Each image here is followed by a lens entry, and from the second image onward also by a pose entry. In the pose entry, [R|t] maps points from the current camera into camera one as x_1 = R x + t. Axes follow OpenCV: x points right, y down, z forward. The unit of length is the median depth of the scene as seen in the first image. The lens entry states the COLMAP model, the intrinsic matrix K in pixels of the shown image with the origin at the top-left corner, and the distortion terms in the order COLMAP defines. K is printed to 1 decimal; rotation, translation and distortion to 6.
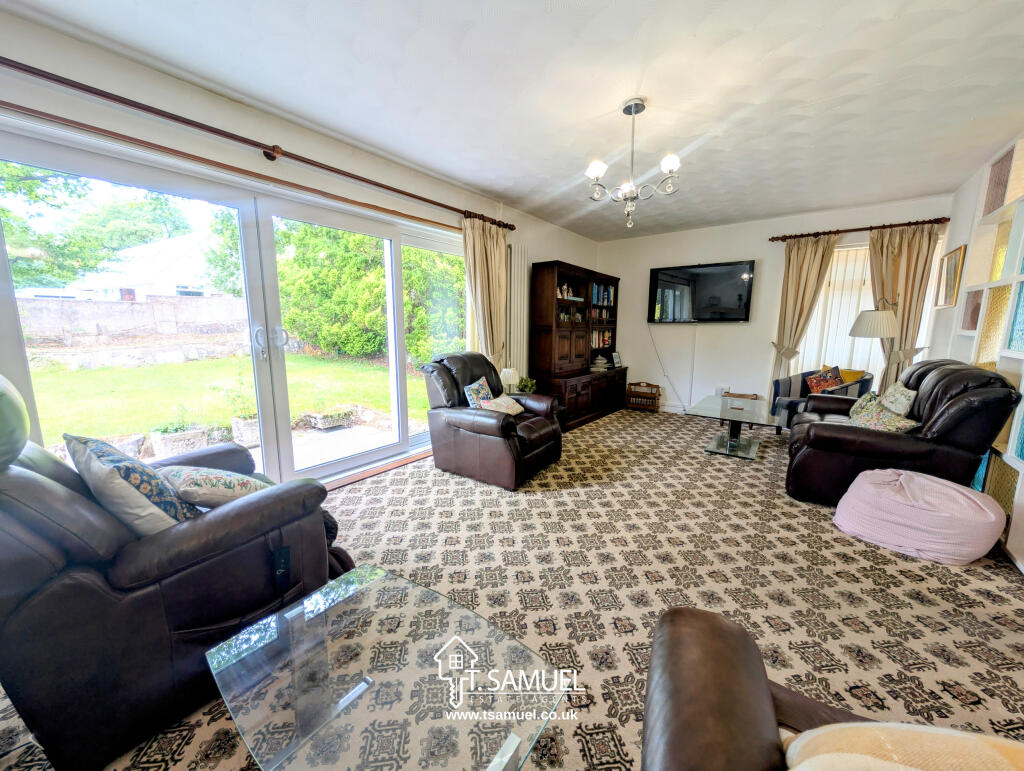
lens RADIAL K [[389.8, 0, 509.6], [0, 389.8, 385.8], [0, 0, 1]] dist [0.001397, 0.000557]
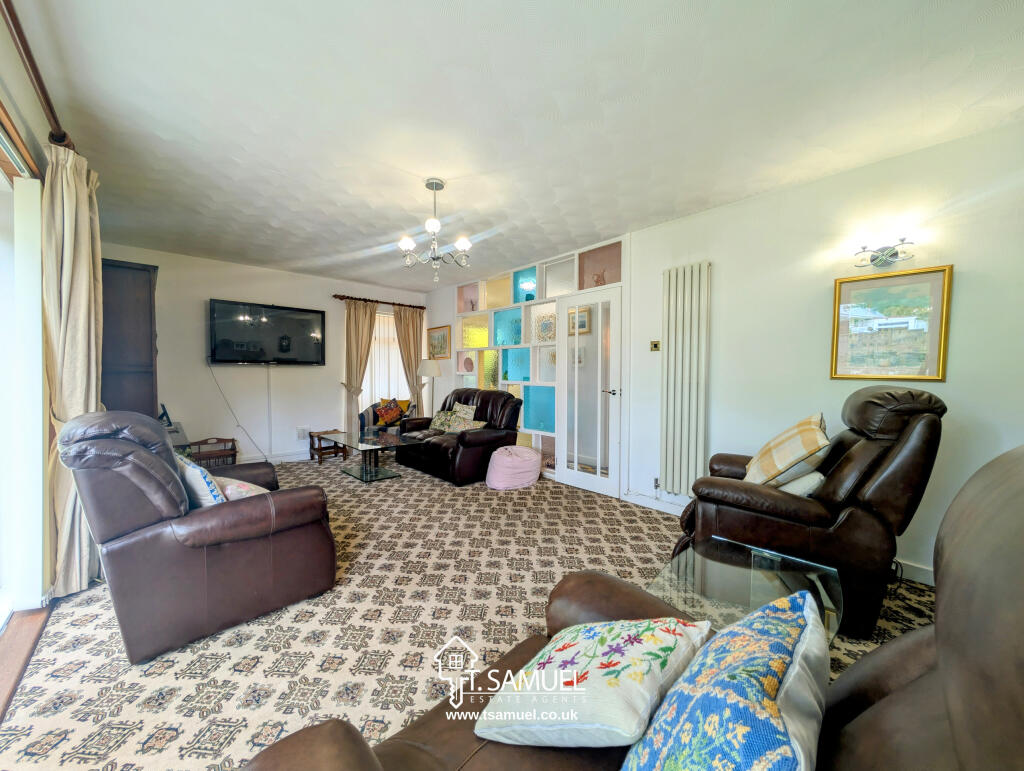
lens RADIAL K [[389.8, 0, 509.6], [0, 389.8, 385.8], [0, 0, 1]] dist [0.001397, 0.000557]
pose [[0.174571, -0.034859, 0.984027, -0.569827], [0.147318, 0.989049, 0.008903, -0.057266], [-0.973562, 0.143410, 0.177794, 0.443230]]
